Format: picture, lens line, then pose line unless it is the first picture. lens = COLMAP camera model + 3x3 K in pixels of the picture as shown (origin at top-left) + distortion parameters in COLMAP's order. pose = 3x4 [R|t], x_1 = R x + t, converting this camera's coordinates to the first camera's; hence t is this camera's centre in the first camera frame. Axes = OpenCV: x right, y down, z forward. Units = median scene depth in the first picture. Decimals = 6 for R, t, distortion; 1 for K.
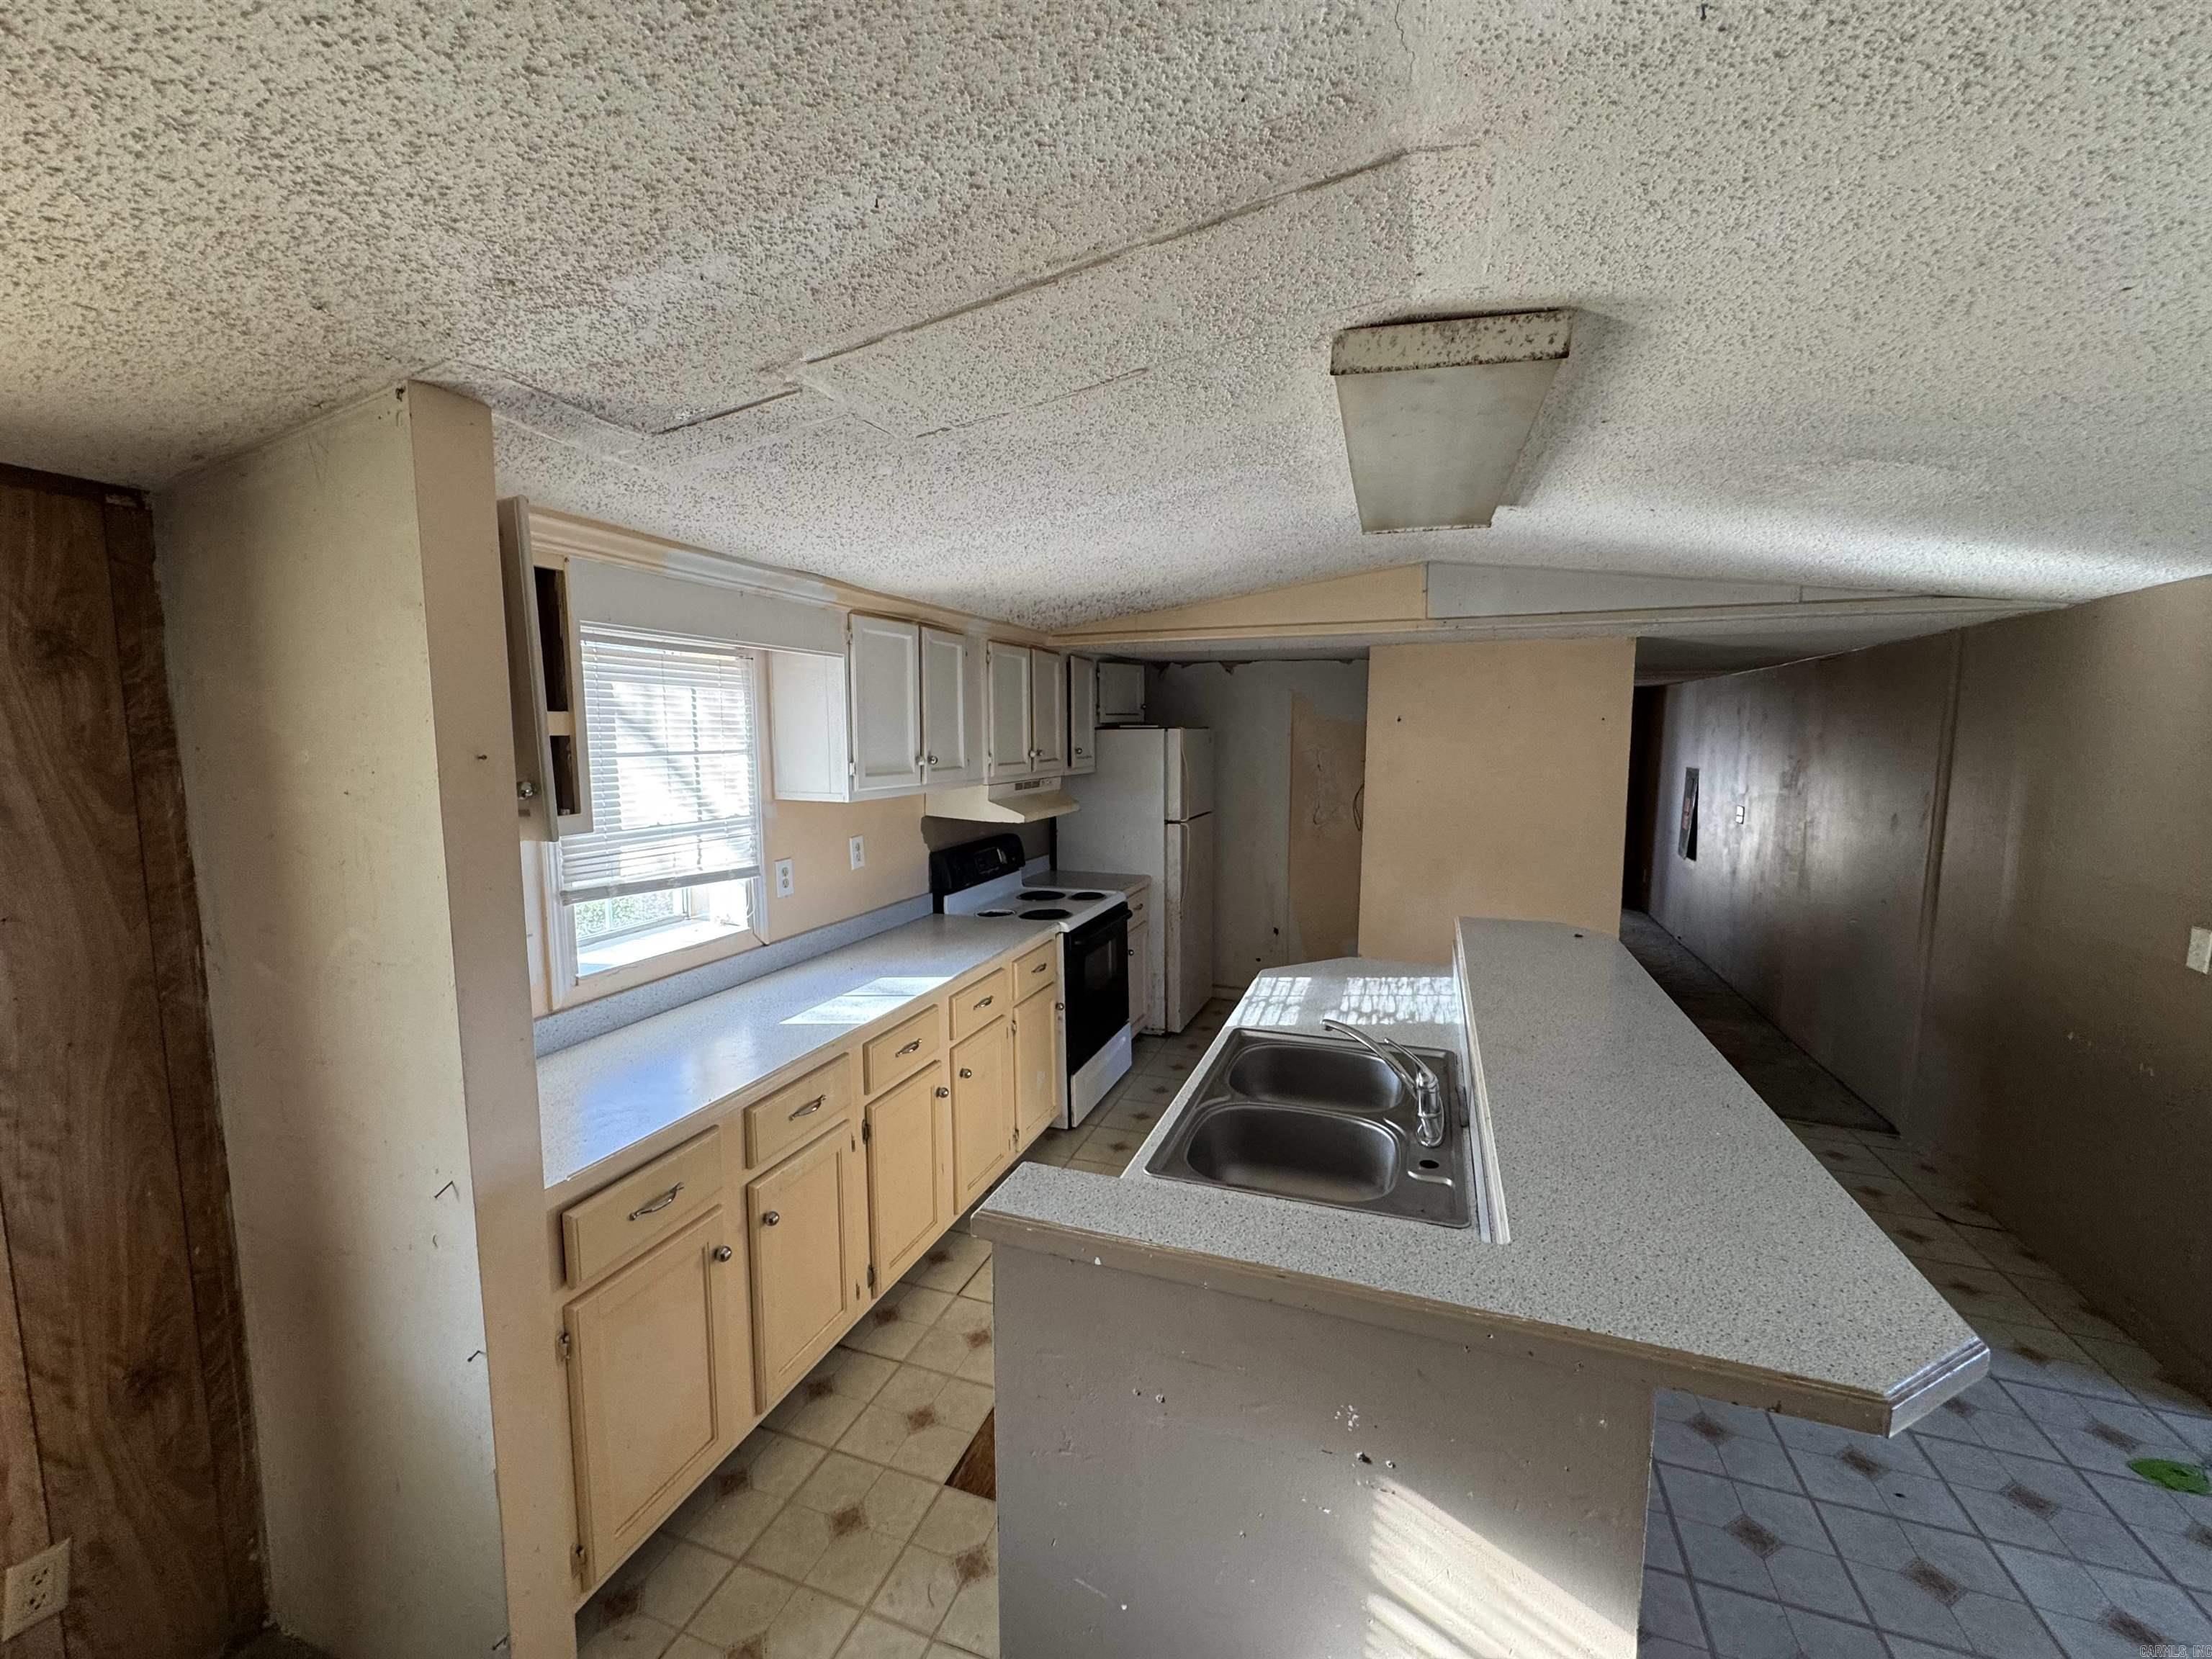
lens RADIAL K [[887.0, 0, 1103.6], [0, 887.0, 821.7], [0, 0, 1]] dist [-0.000256, 0.000032]
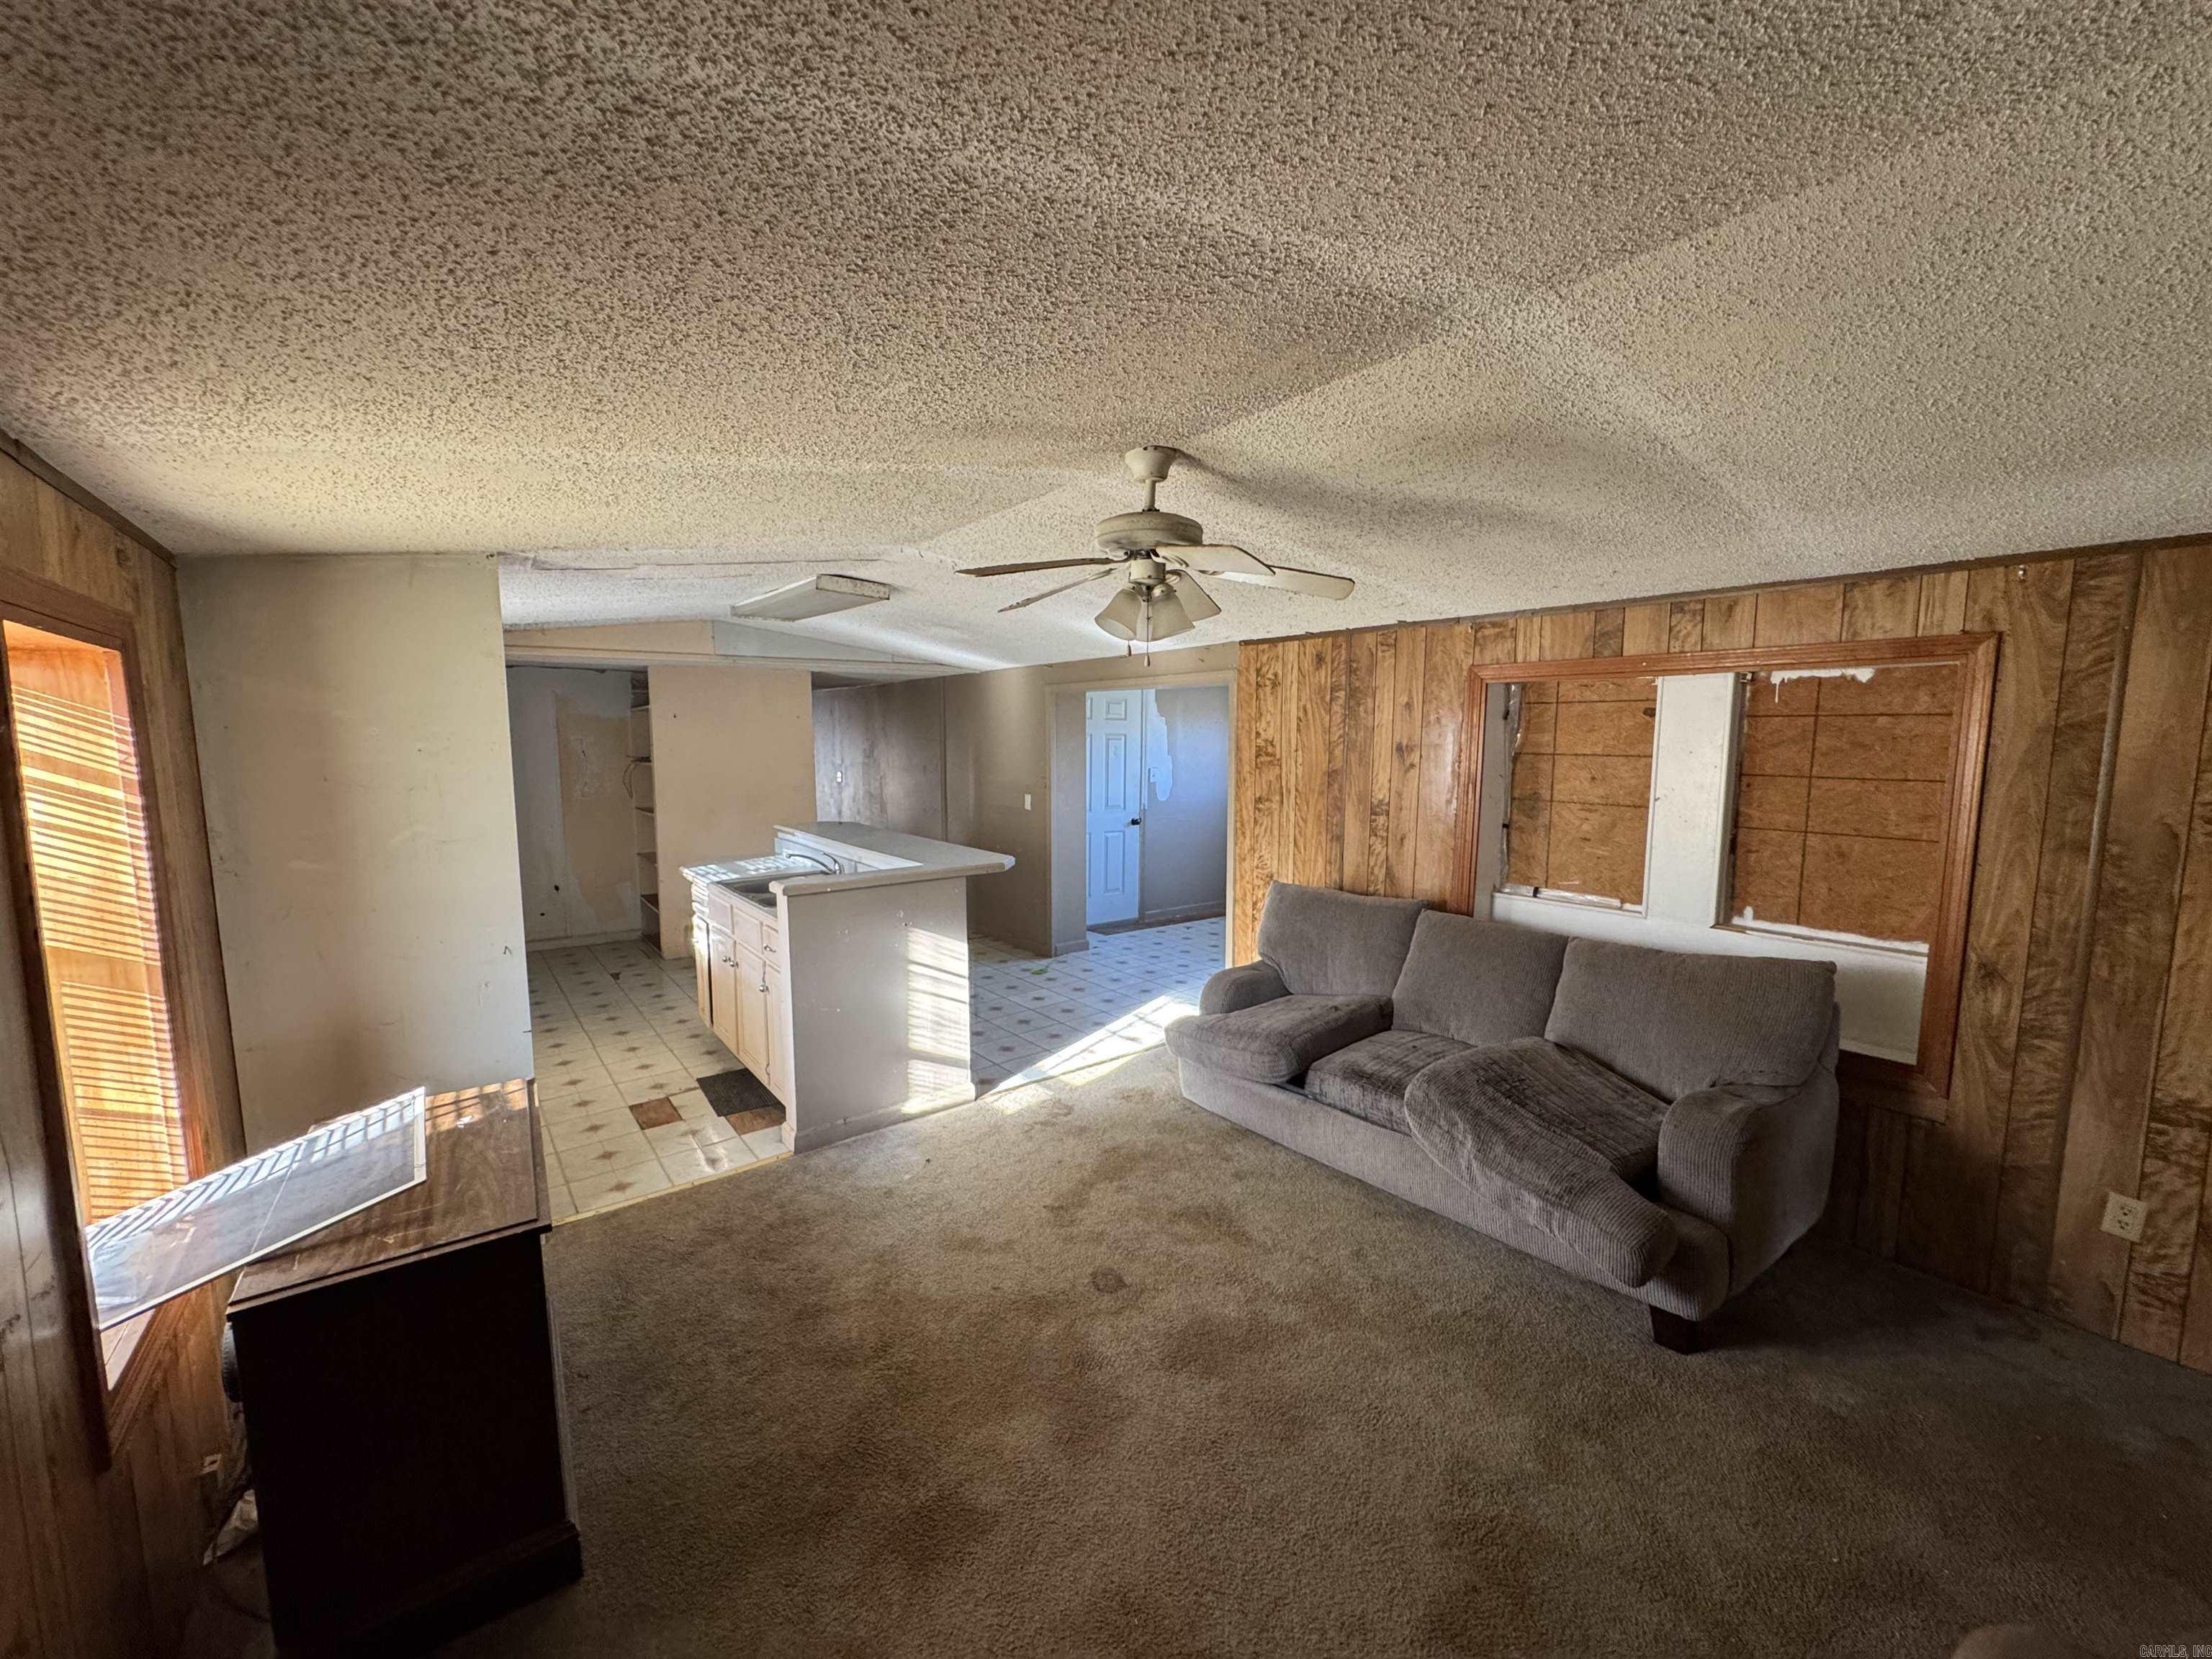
lens RADIAL K [[887.0, 0, 1103.6], [0, 887.0, 821.7], [0, 0, 1]] dist [-0.000256, 0.000032]
pose [[0.540813, -0.087243, 0.836606, -0.725057], [0.078902, 0.995483, 0.052806, 0.052224], [-0.837434, 0.037452, 0.545254, -0.530919]]
